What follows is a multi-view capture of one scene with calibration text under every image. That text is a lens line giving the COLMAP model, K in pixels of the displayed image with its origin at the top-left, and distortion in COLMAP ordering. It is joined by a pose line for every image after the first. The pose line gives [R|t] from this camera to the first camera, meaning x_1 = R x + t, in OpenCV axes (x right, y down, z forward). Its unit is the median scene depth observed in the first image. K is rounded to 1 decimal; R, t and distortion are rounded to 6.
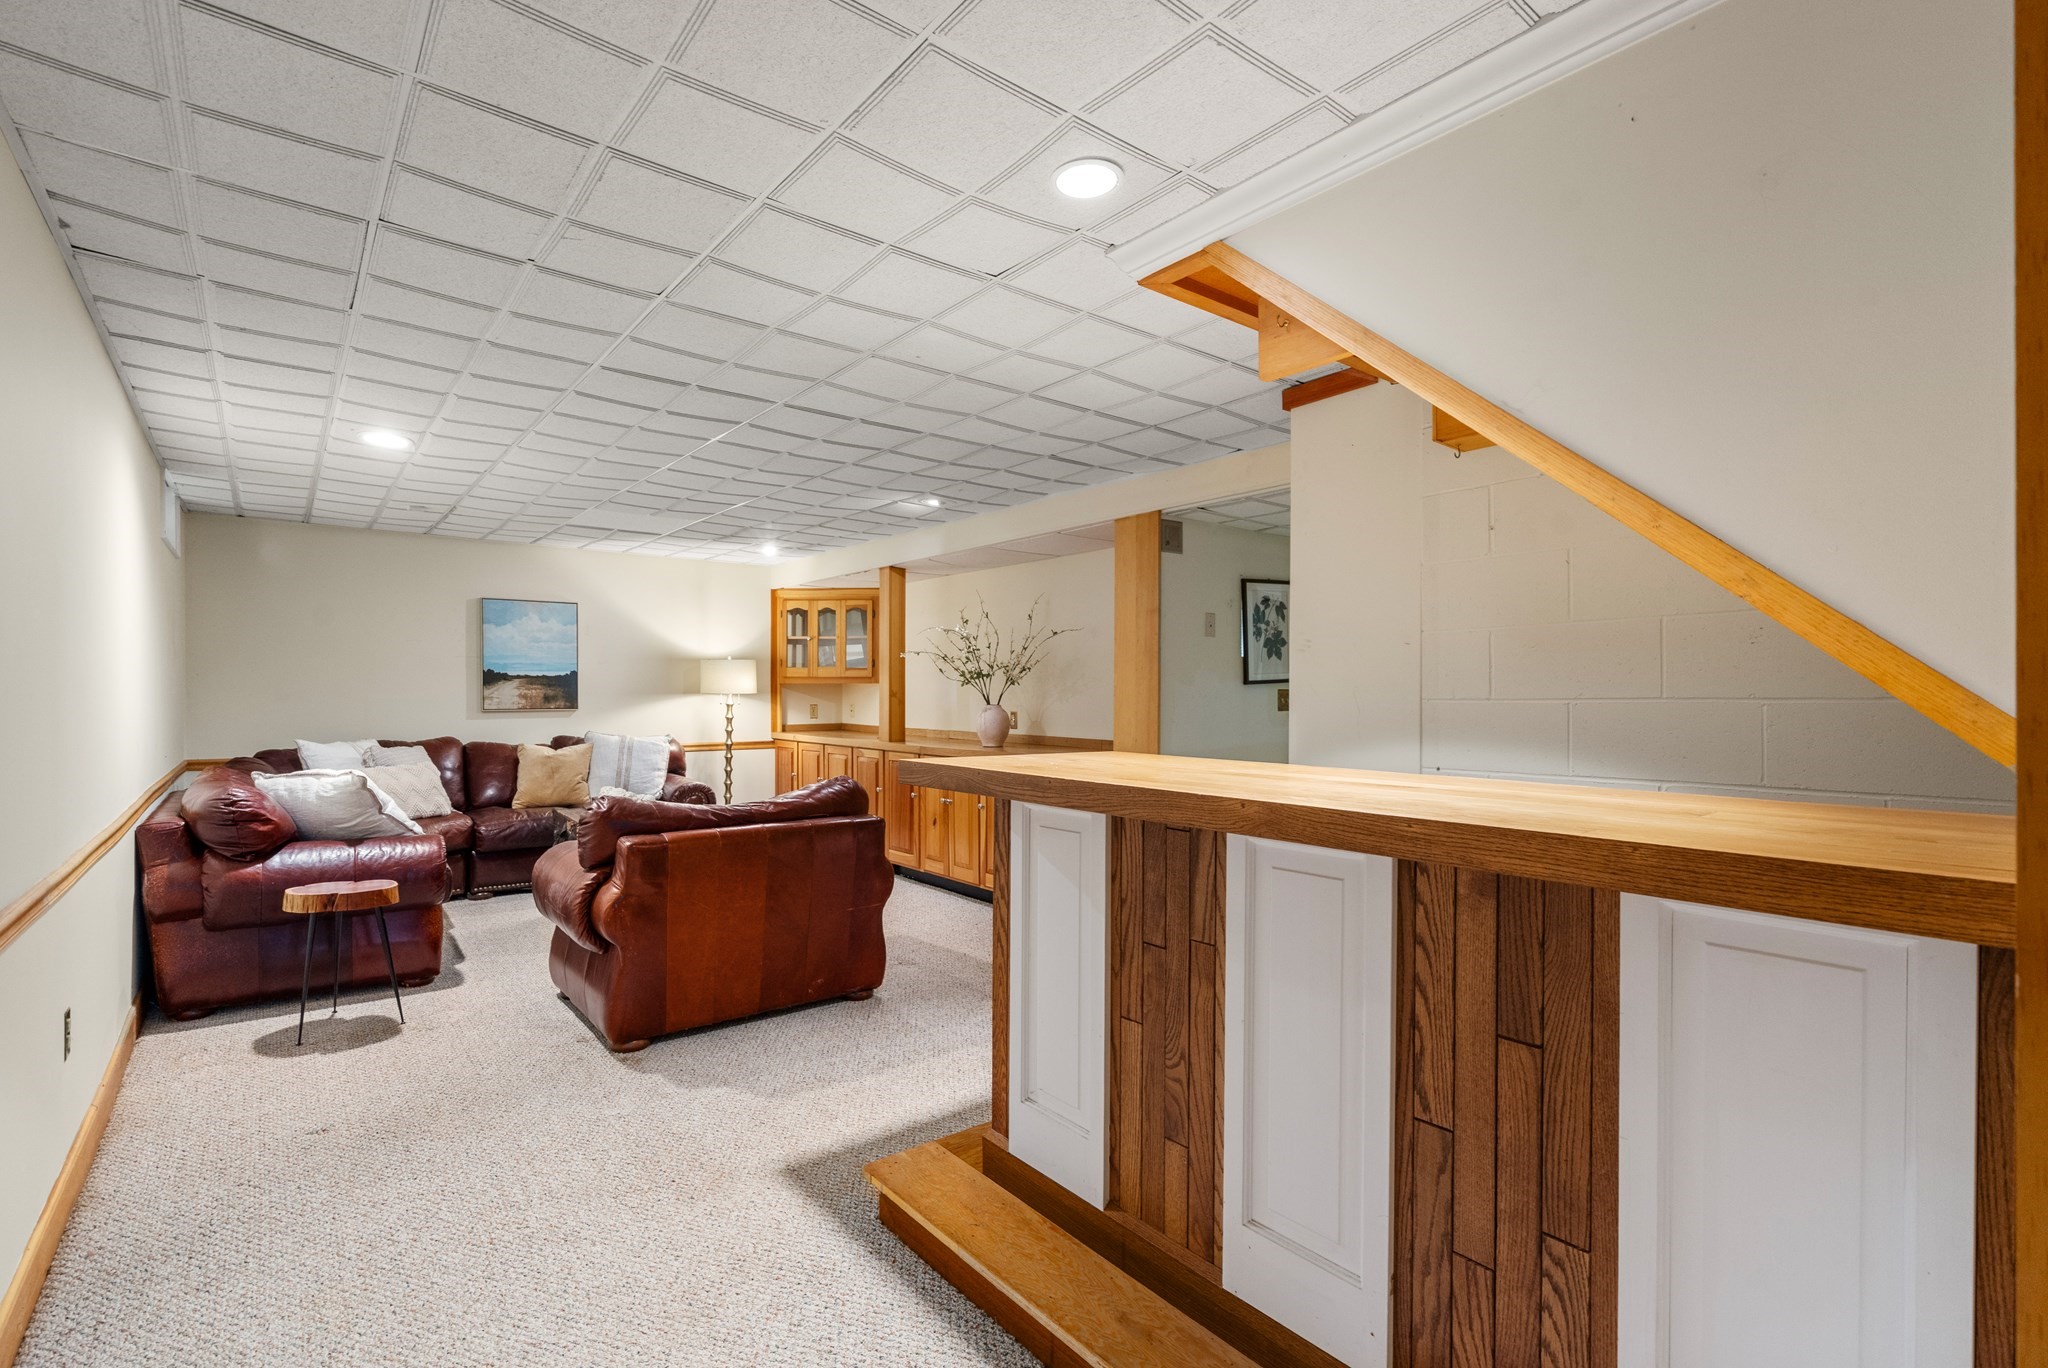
lens RADIAL K [[929.8, 0, 1012.9], [0, 929.8, 682.1], [0, 0, 1]] dist [-0.002144, 0.000673]
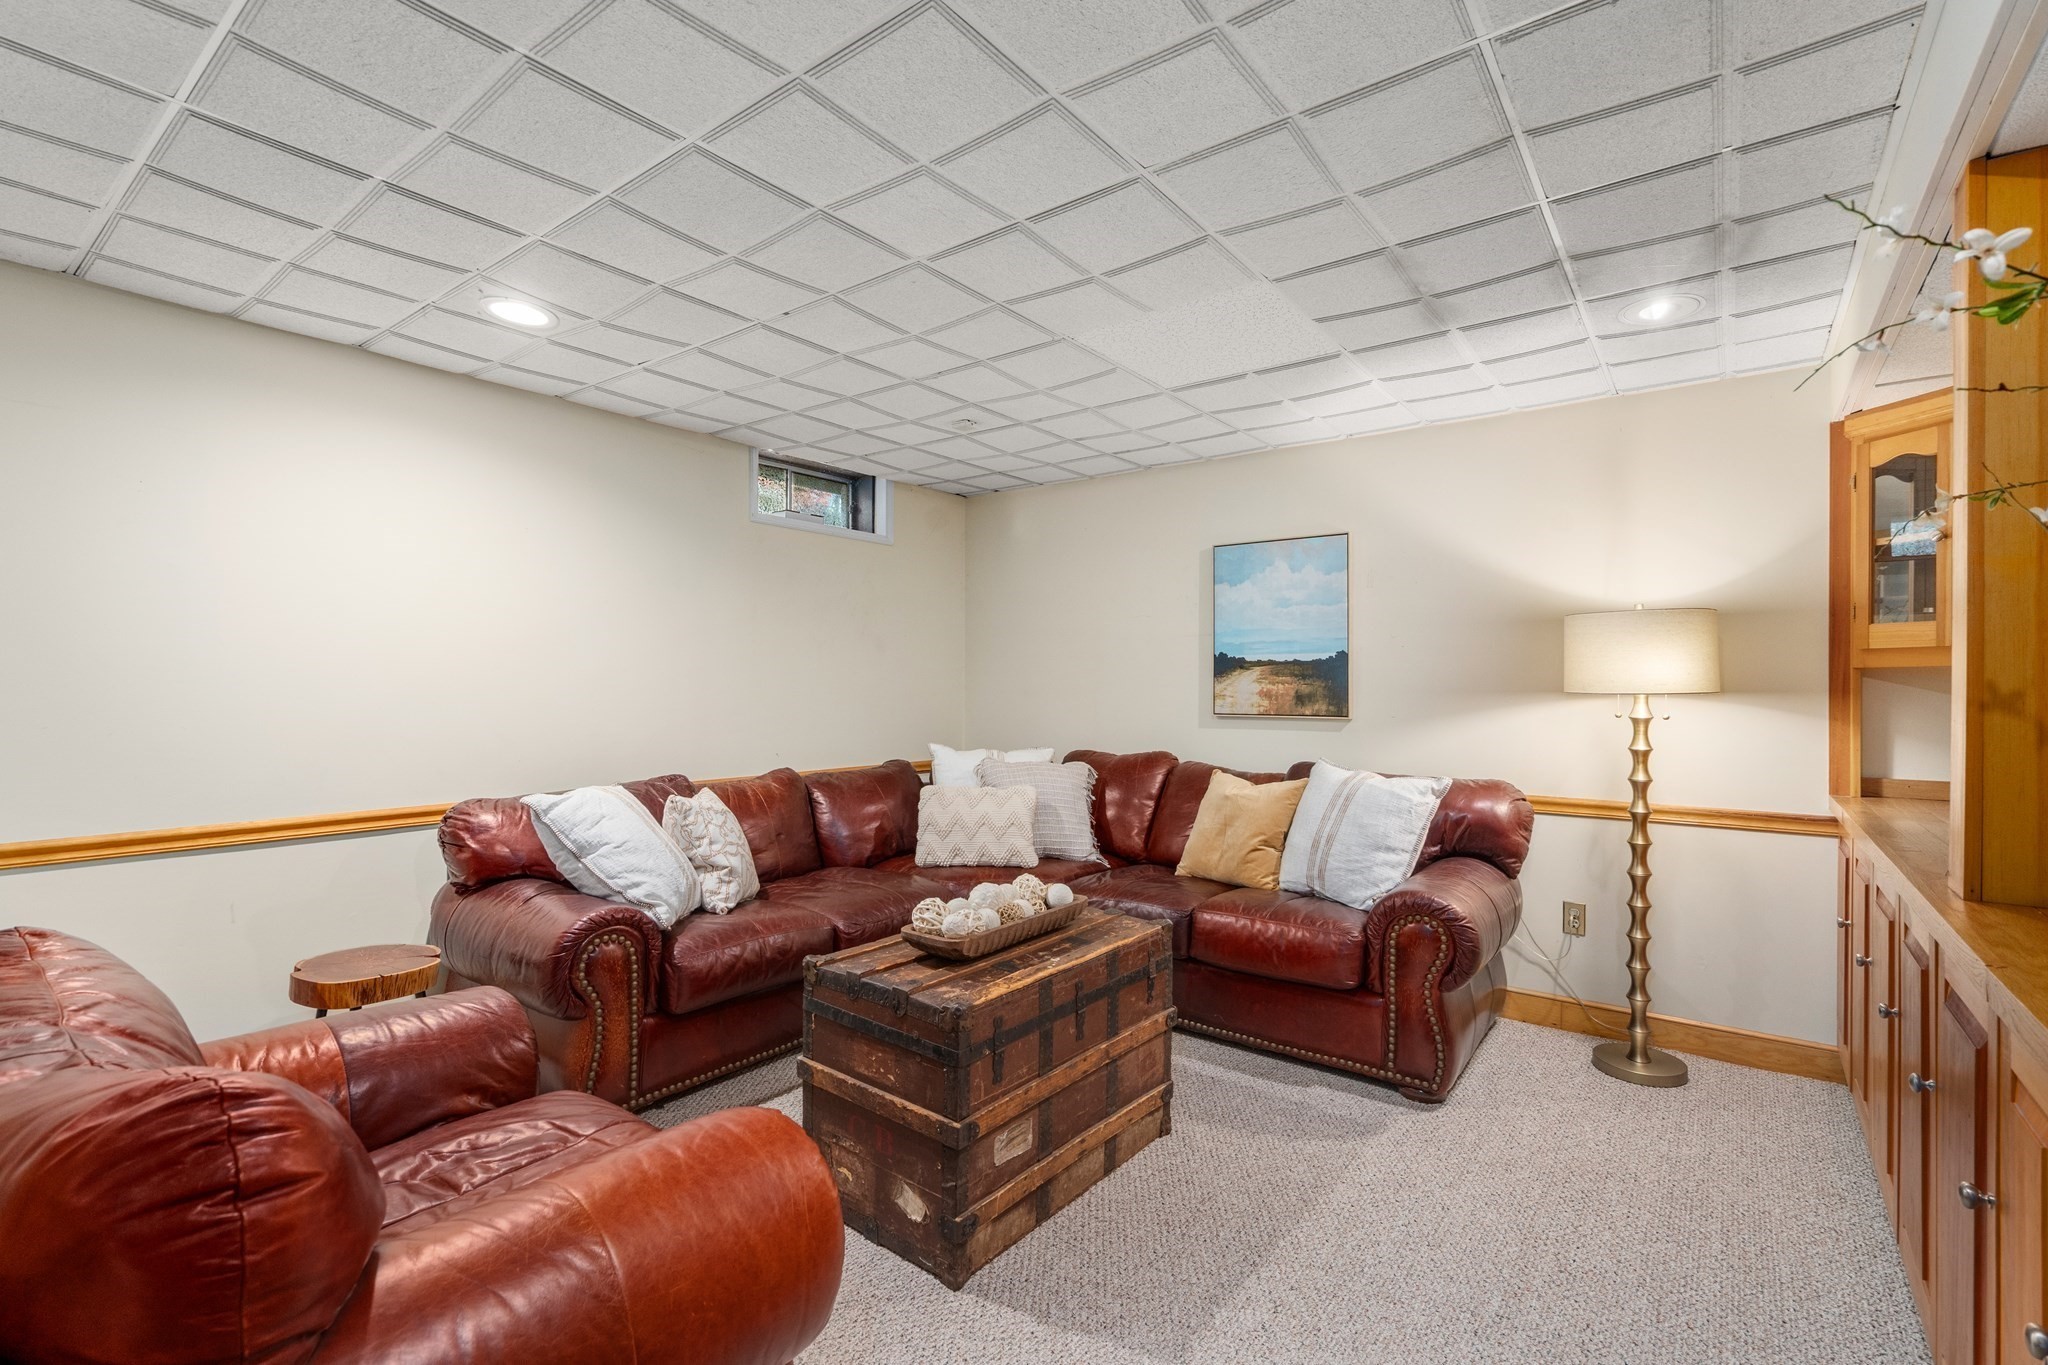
lens RADIAL K [[929.8, 0, 1012.9], [0, 929.8, 680.6], [0, 0, 1]] dist [-0.002144, 0.000673]
pose [[0.239922, -0.004395, -0.970782, 0.037817], [0.006235, 0.999976, -0.002986, 0.006755], [0.970772, -0.005337, 0.239943, 0.675513]]
